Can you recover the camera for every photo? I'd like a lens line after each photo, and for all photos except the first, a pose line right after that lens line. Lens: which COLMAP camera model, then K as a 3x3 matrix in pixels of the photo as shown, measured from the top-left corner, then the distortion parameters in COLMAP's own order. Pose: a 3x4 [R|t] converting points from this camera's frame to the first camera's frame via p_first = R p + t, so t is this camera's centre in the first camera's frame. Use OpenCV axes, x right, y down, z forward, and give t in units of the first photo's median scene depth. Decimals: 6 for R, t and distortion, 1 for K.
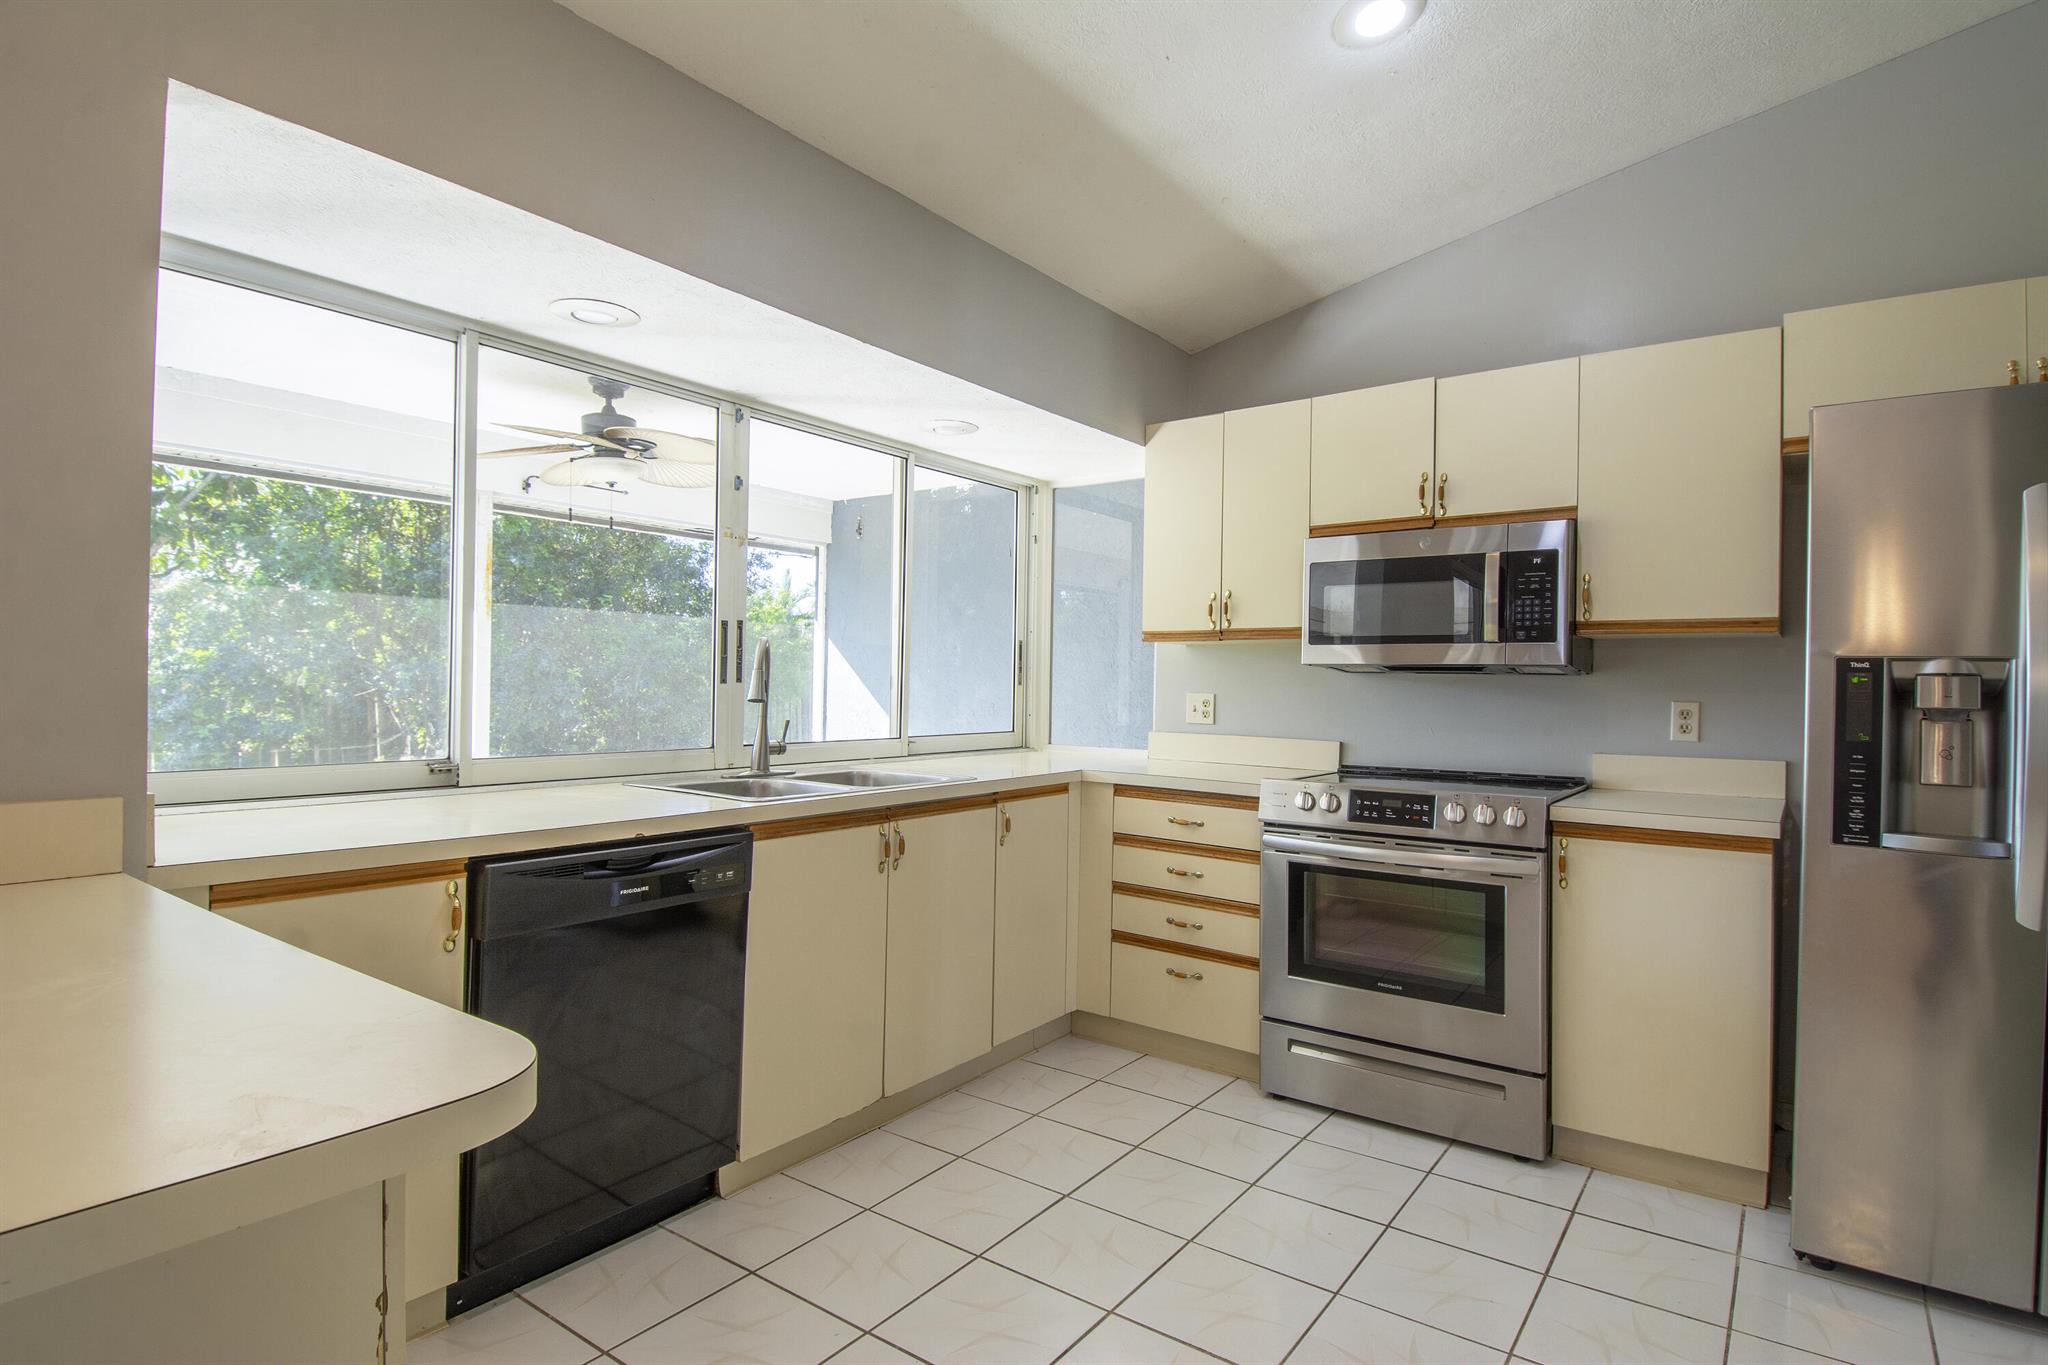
lens RADIAL K [[1055.4, 0, 1042.2], [0, 1055.4, 682.9], [0, 0, 1]] dist [0.049862, -0.052856]
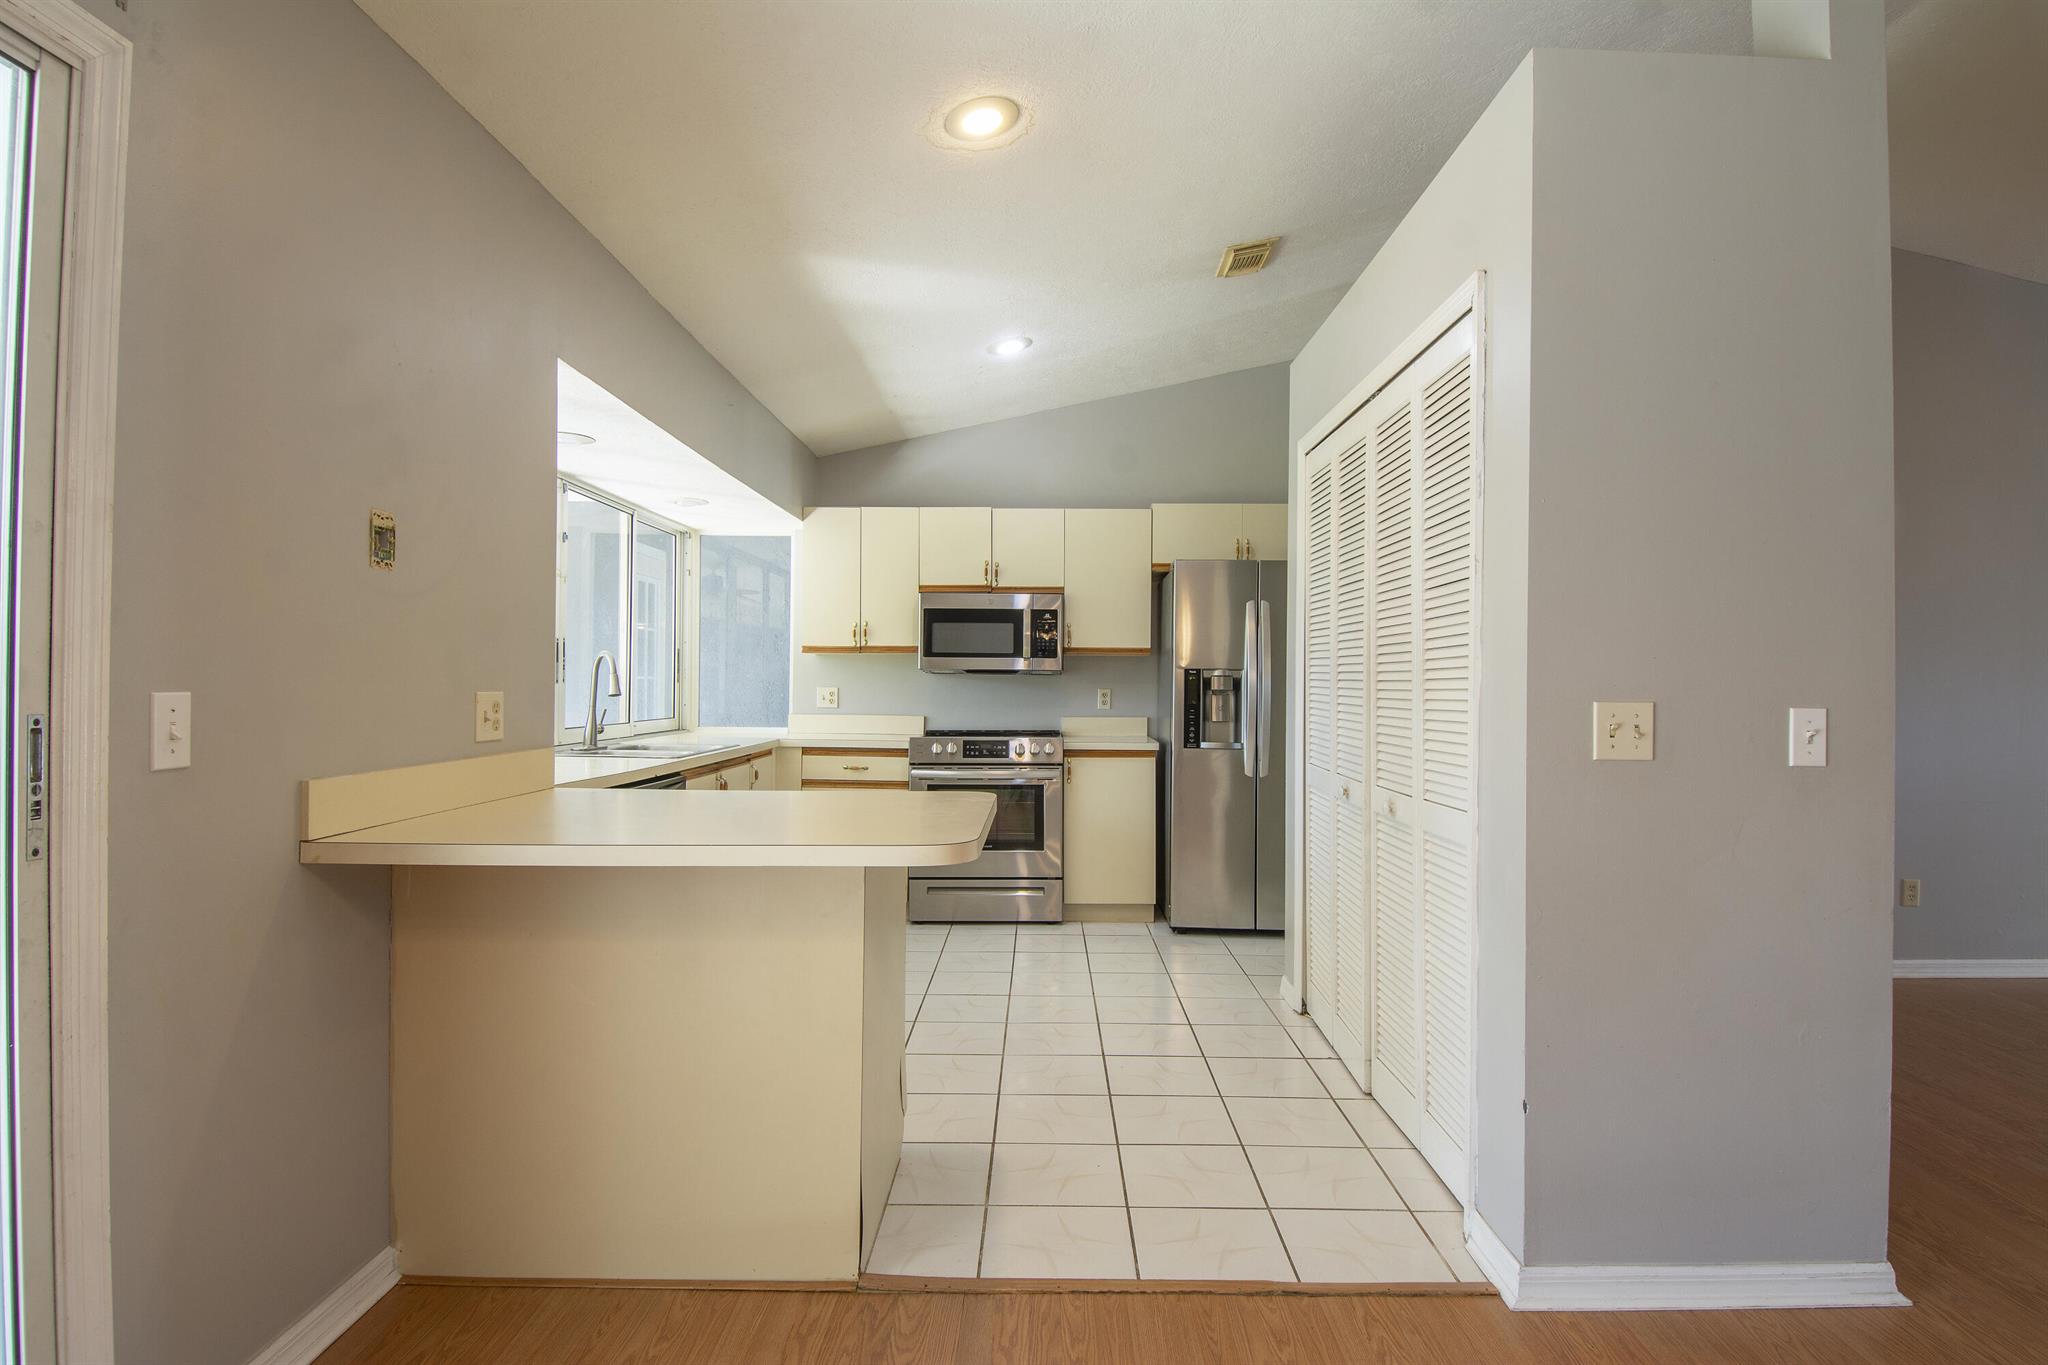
lens RADIAL K [[1055.4, 0, 1042.2], [0, 1055.4, 682.9], [0, 0, 1]] dist [0.049862, -0.052856]
pose [[0.814391, -0.008253, 0.580258, -0.629715], [0.004522, 0.999959, 0.007875, -0.008794], [-0.580299, -0.003790, 0.814395, -0.519742]]
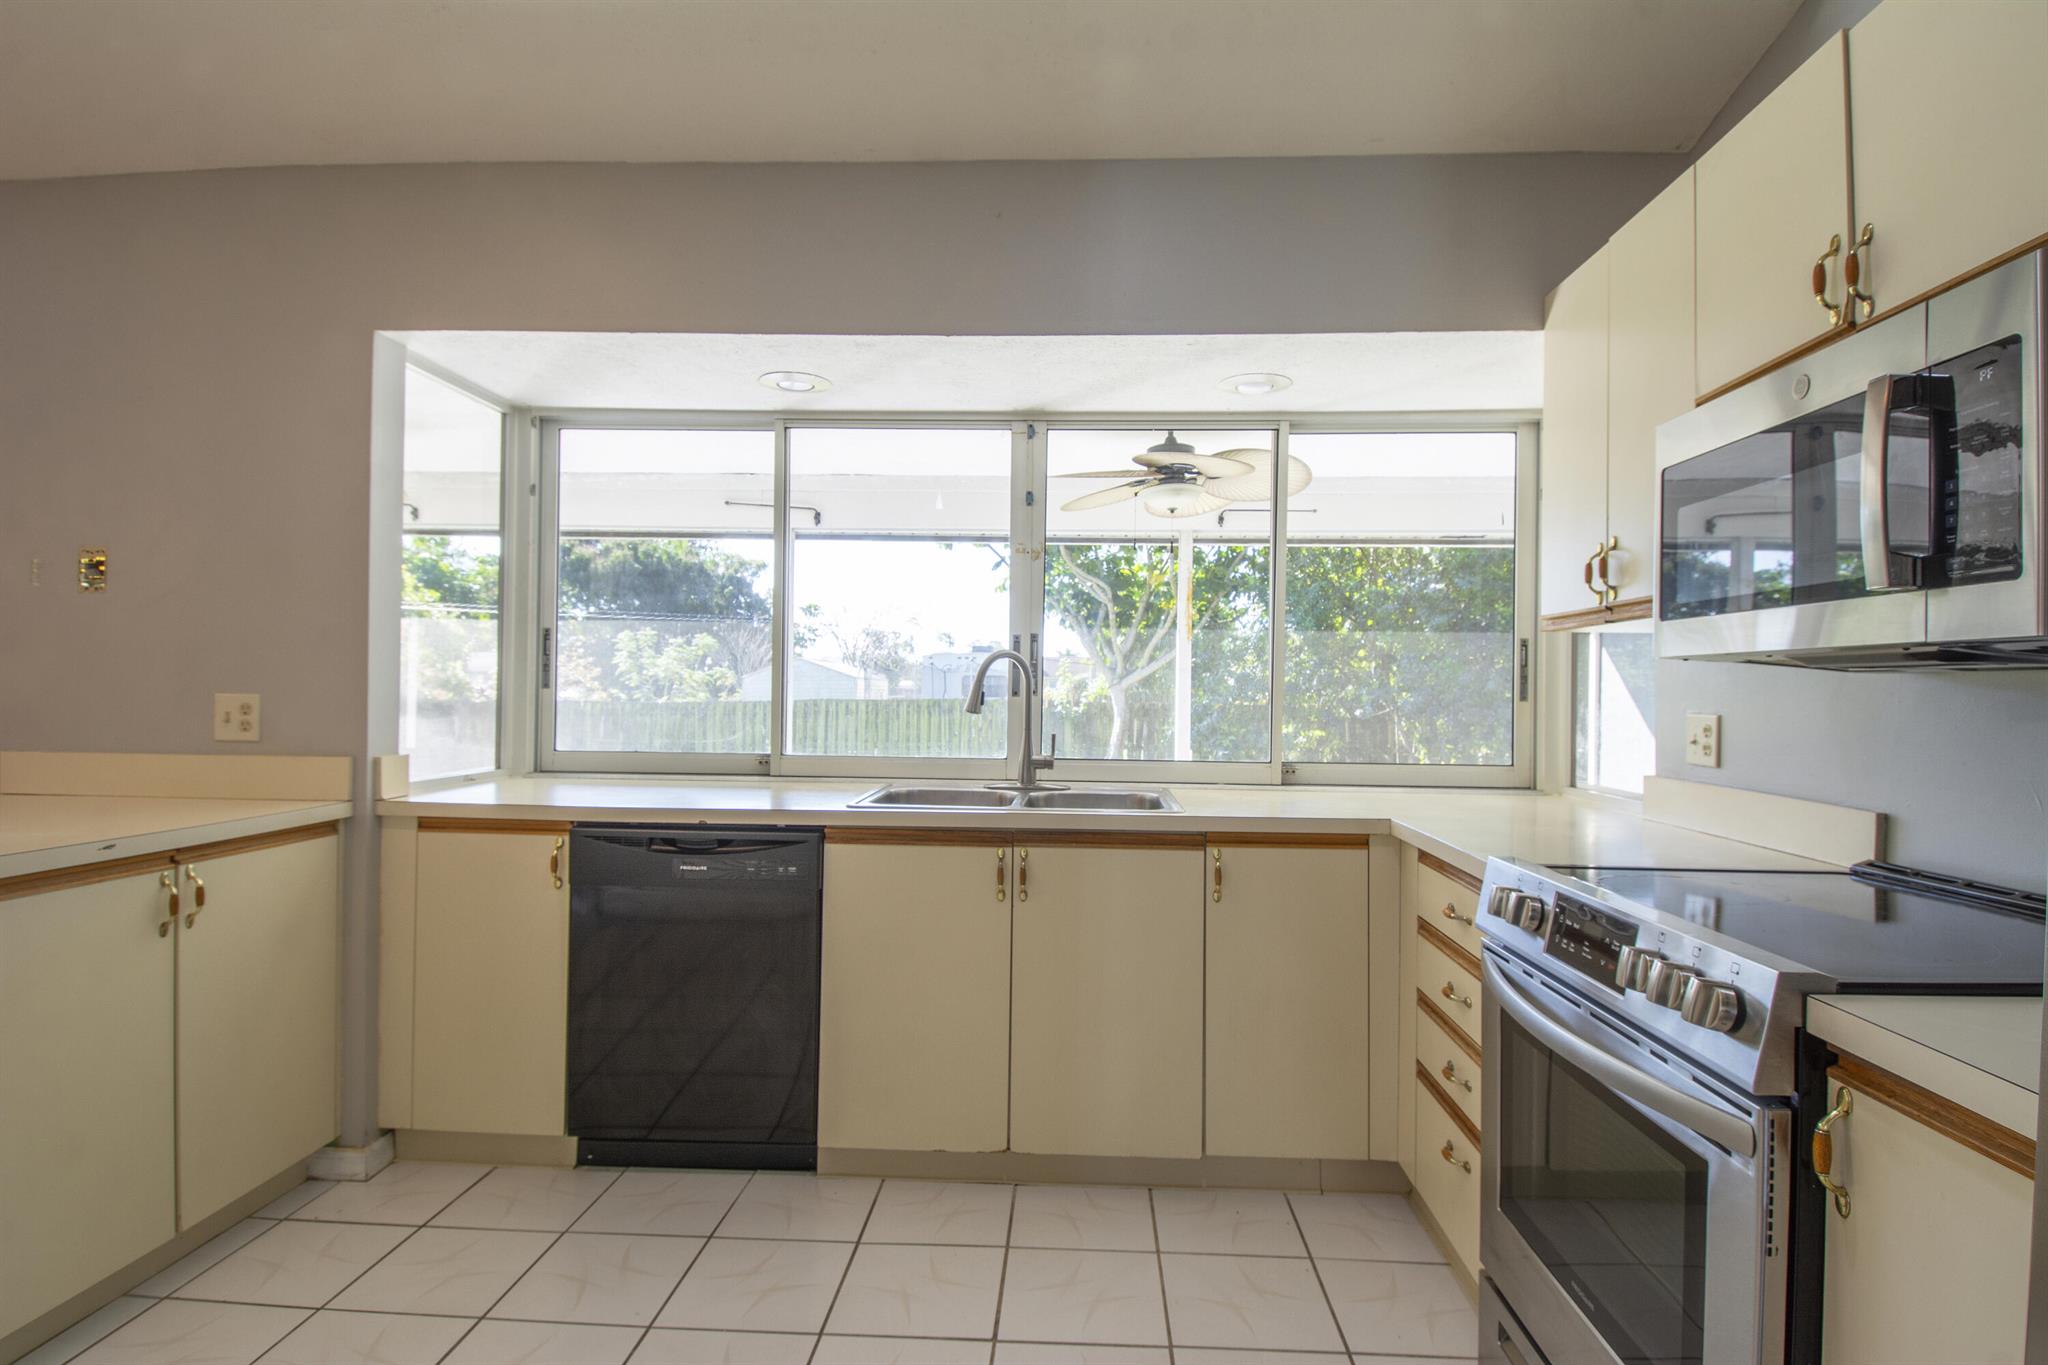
lens RADIAL K [[1055.4, 0, 1042.2], [0, 1055.4, 682.9], [0, 0, 1]] dist [0.049862, -0.052856]
pose [[0.544383, -0.014727, -0.838707, 0.603643], [-0.004336, 0.999783, -0.020370, 0.008564], [0.838826, 0.014726, 0.544201, 0.499379]]
